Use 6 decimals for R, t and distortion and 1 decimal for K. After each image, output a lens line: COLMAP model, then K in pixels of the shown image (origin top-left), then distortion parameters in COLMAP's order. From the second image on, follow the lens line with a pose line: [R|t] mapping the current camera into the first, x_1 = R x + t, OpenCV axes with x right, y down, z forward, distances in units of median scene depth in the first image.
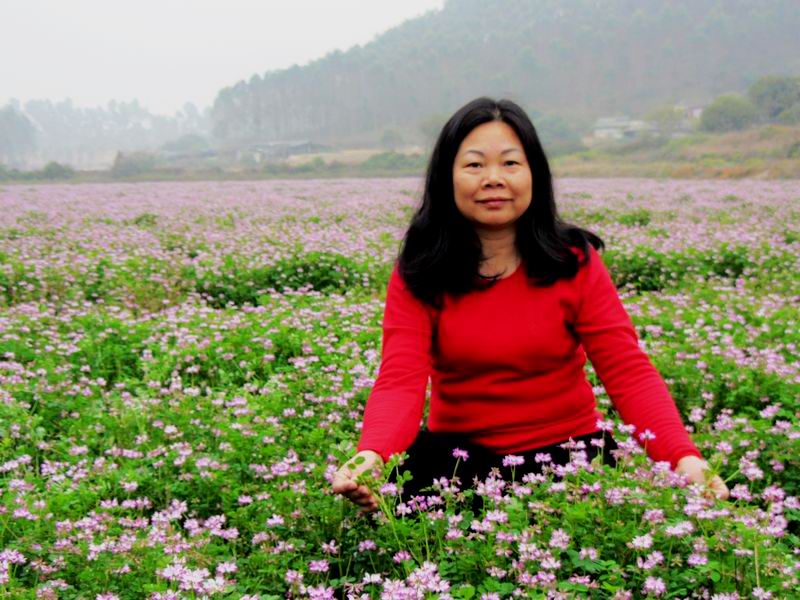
lens RADIAL K [[1686.7, 0, 400.8], [0, 1686.7, 300.4], [0, 0, 1]] dist [-0.129024, 0.000000]
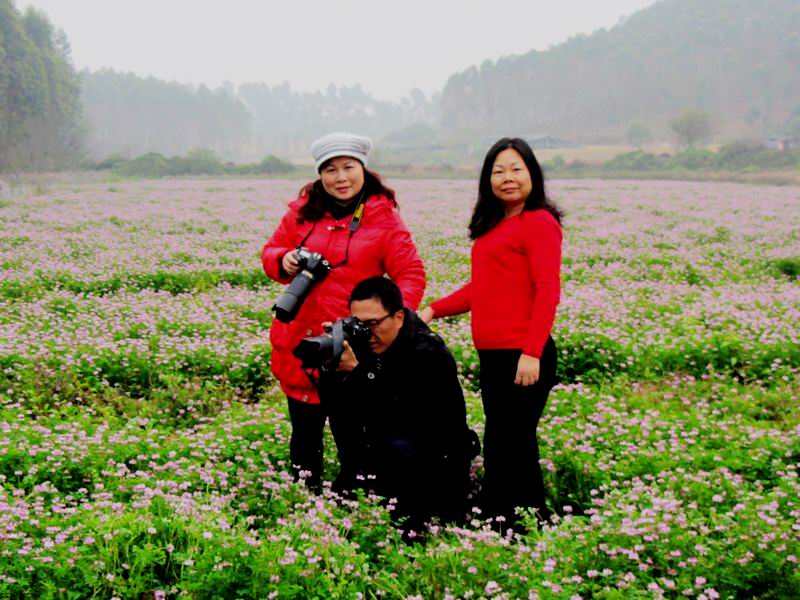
lens RADIAL K [[1859.6, 0, 396.4], [0, 1859.6, 300.7], [0, 0, 1]] dist [-0.091068, 0.000000]
pose [[0.990950, 0.025788, -0.131728, -0.013477], [-0.026060, 0.999660, -0.000342, -0.043828], [0.131674, 0.003772, 0.991286, -0.107578]]
